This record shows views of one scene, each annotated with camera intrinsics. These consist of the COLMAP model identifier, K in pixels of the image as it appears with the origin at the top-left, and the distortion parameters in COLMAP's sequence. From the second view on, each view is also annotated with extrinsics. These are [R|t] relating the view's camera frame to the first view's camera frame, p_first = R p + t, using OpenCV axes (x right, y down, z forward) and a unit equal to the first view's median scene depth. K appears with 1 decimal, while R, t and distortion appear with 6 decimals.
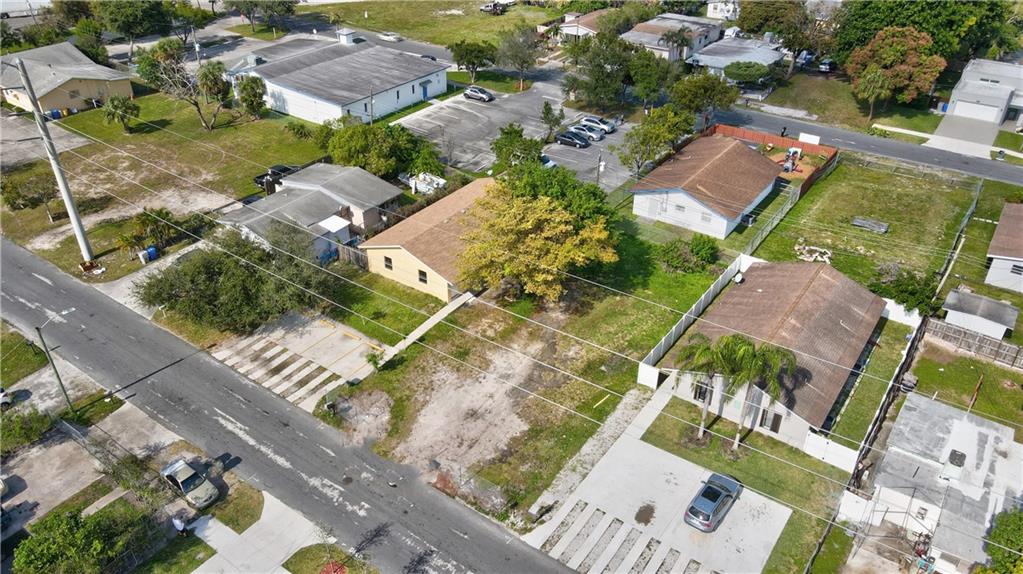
lens RADIAL K [[756.9, 0, 505.0], [0, 756.9, 289.8], [0, 0, 1]] dist [-0.010889, 0.031445]
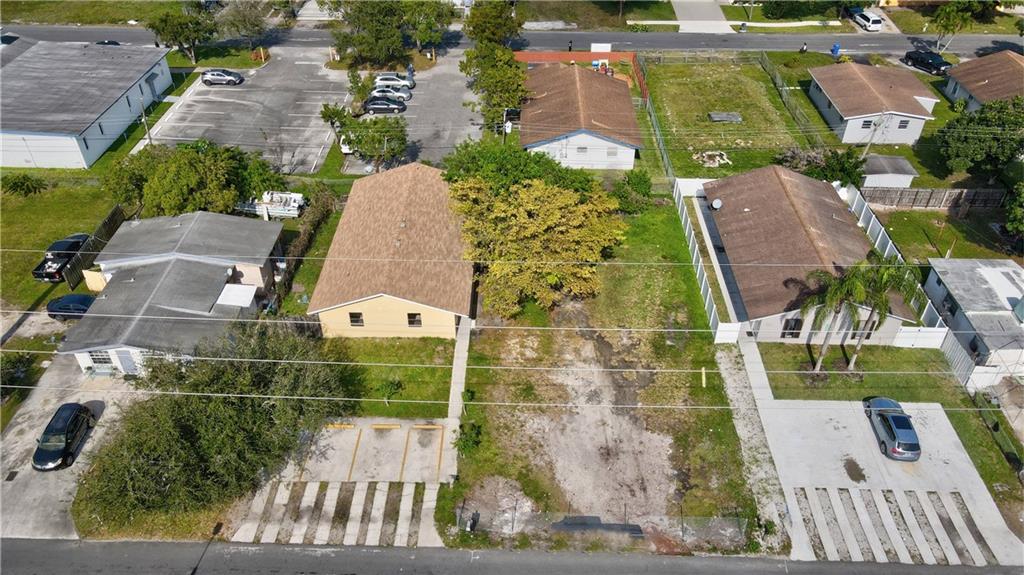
lens RADIAL K [[760.1, 0, 505.6], [0, 760.1, 287.6], [0, 0, 1]] dist [-0.021494, 0.069011]
pose [[0.826379, -0.345252, 0.444858, -0.366720], [0.304516, 0.938509, 0.162697, -0.147450], [-0.473675, 0.001017, 0.880699, 0.249683]]
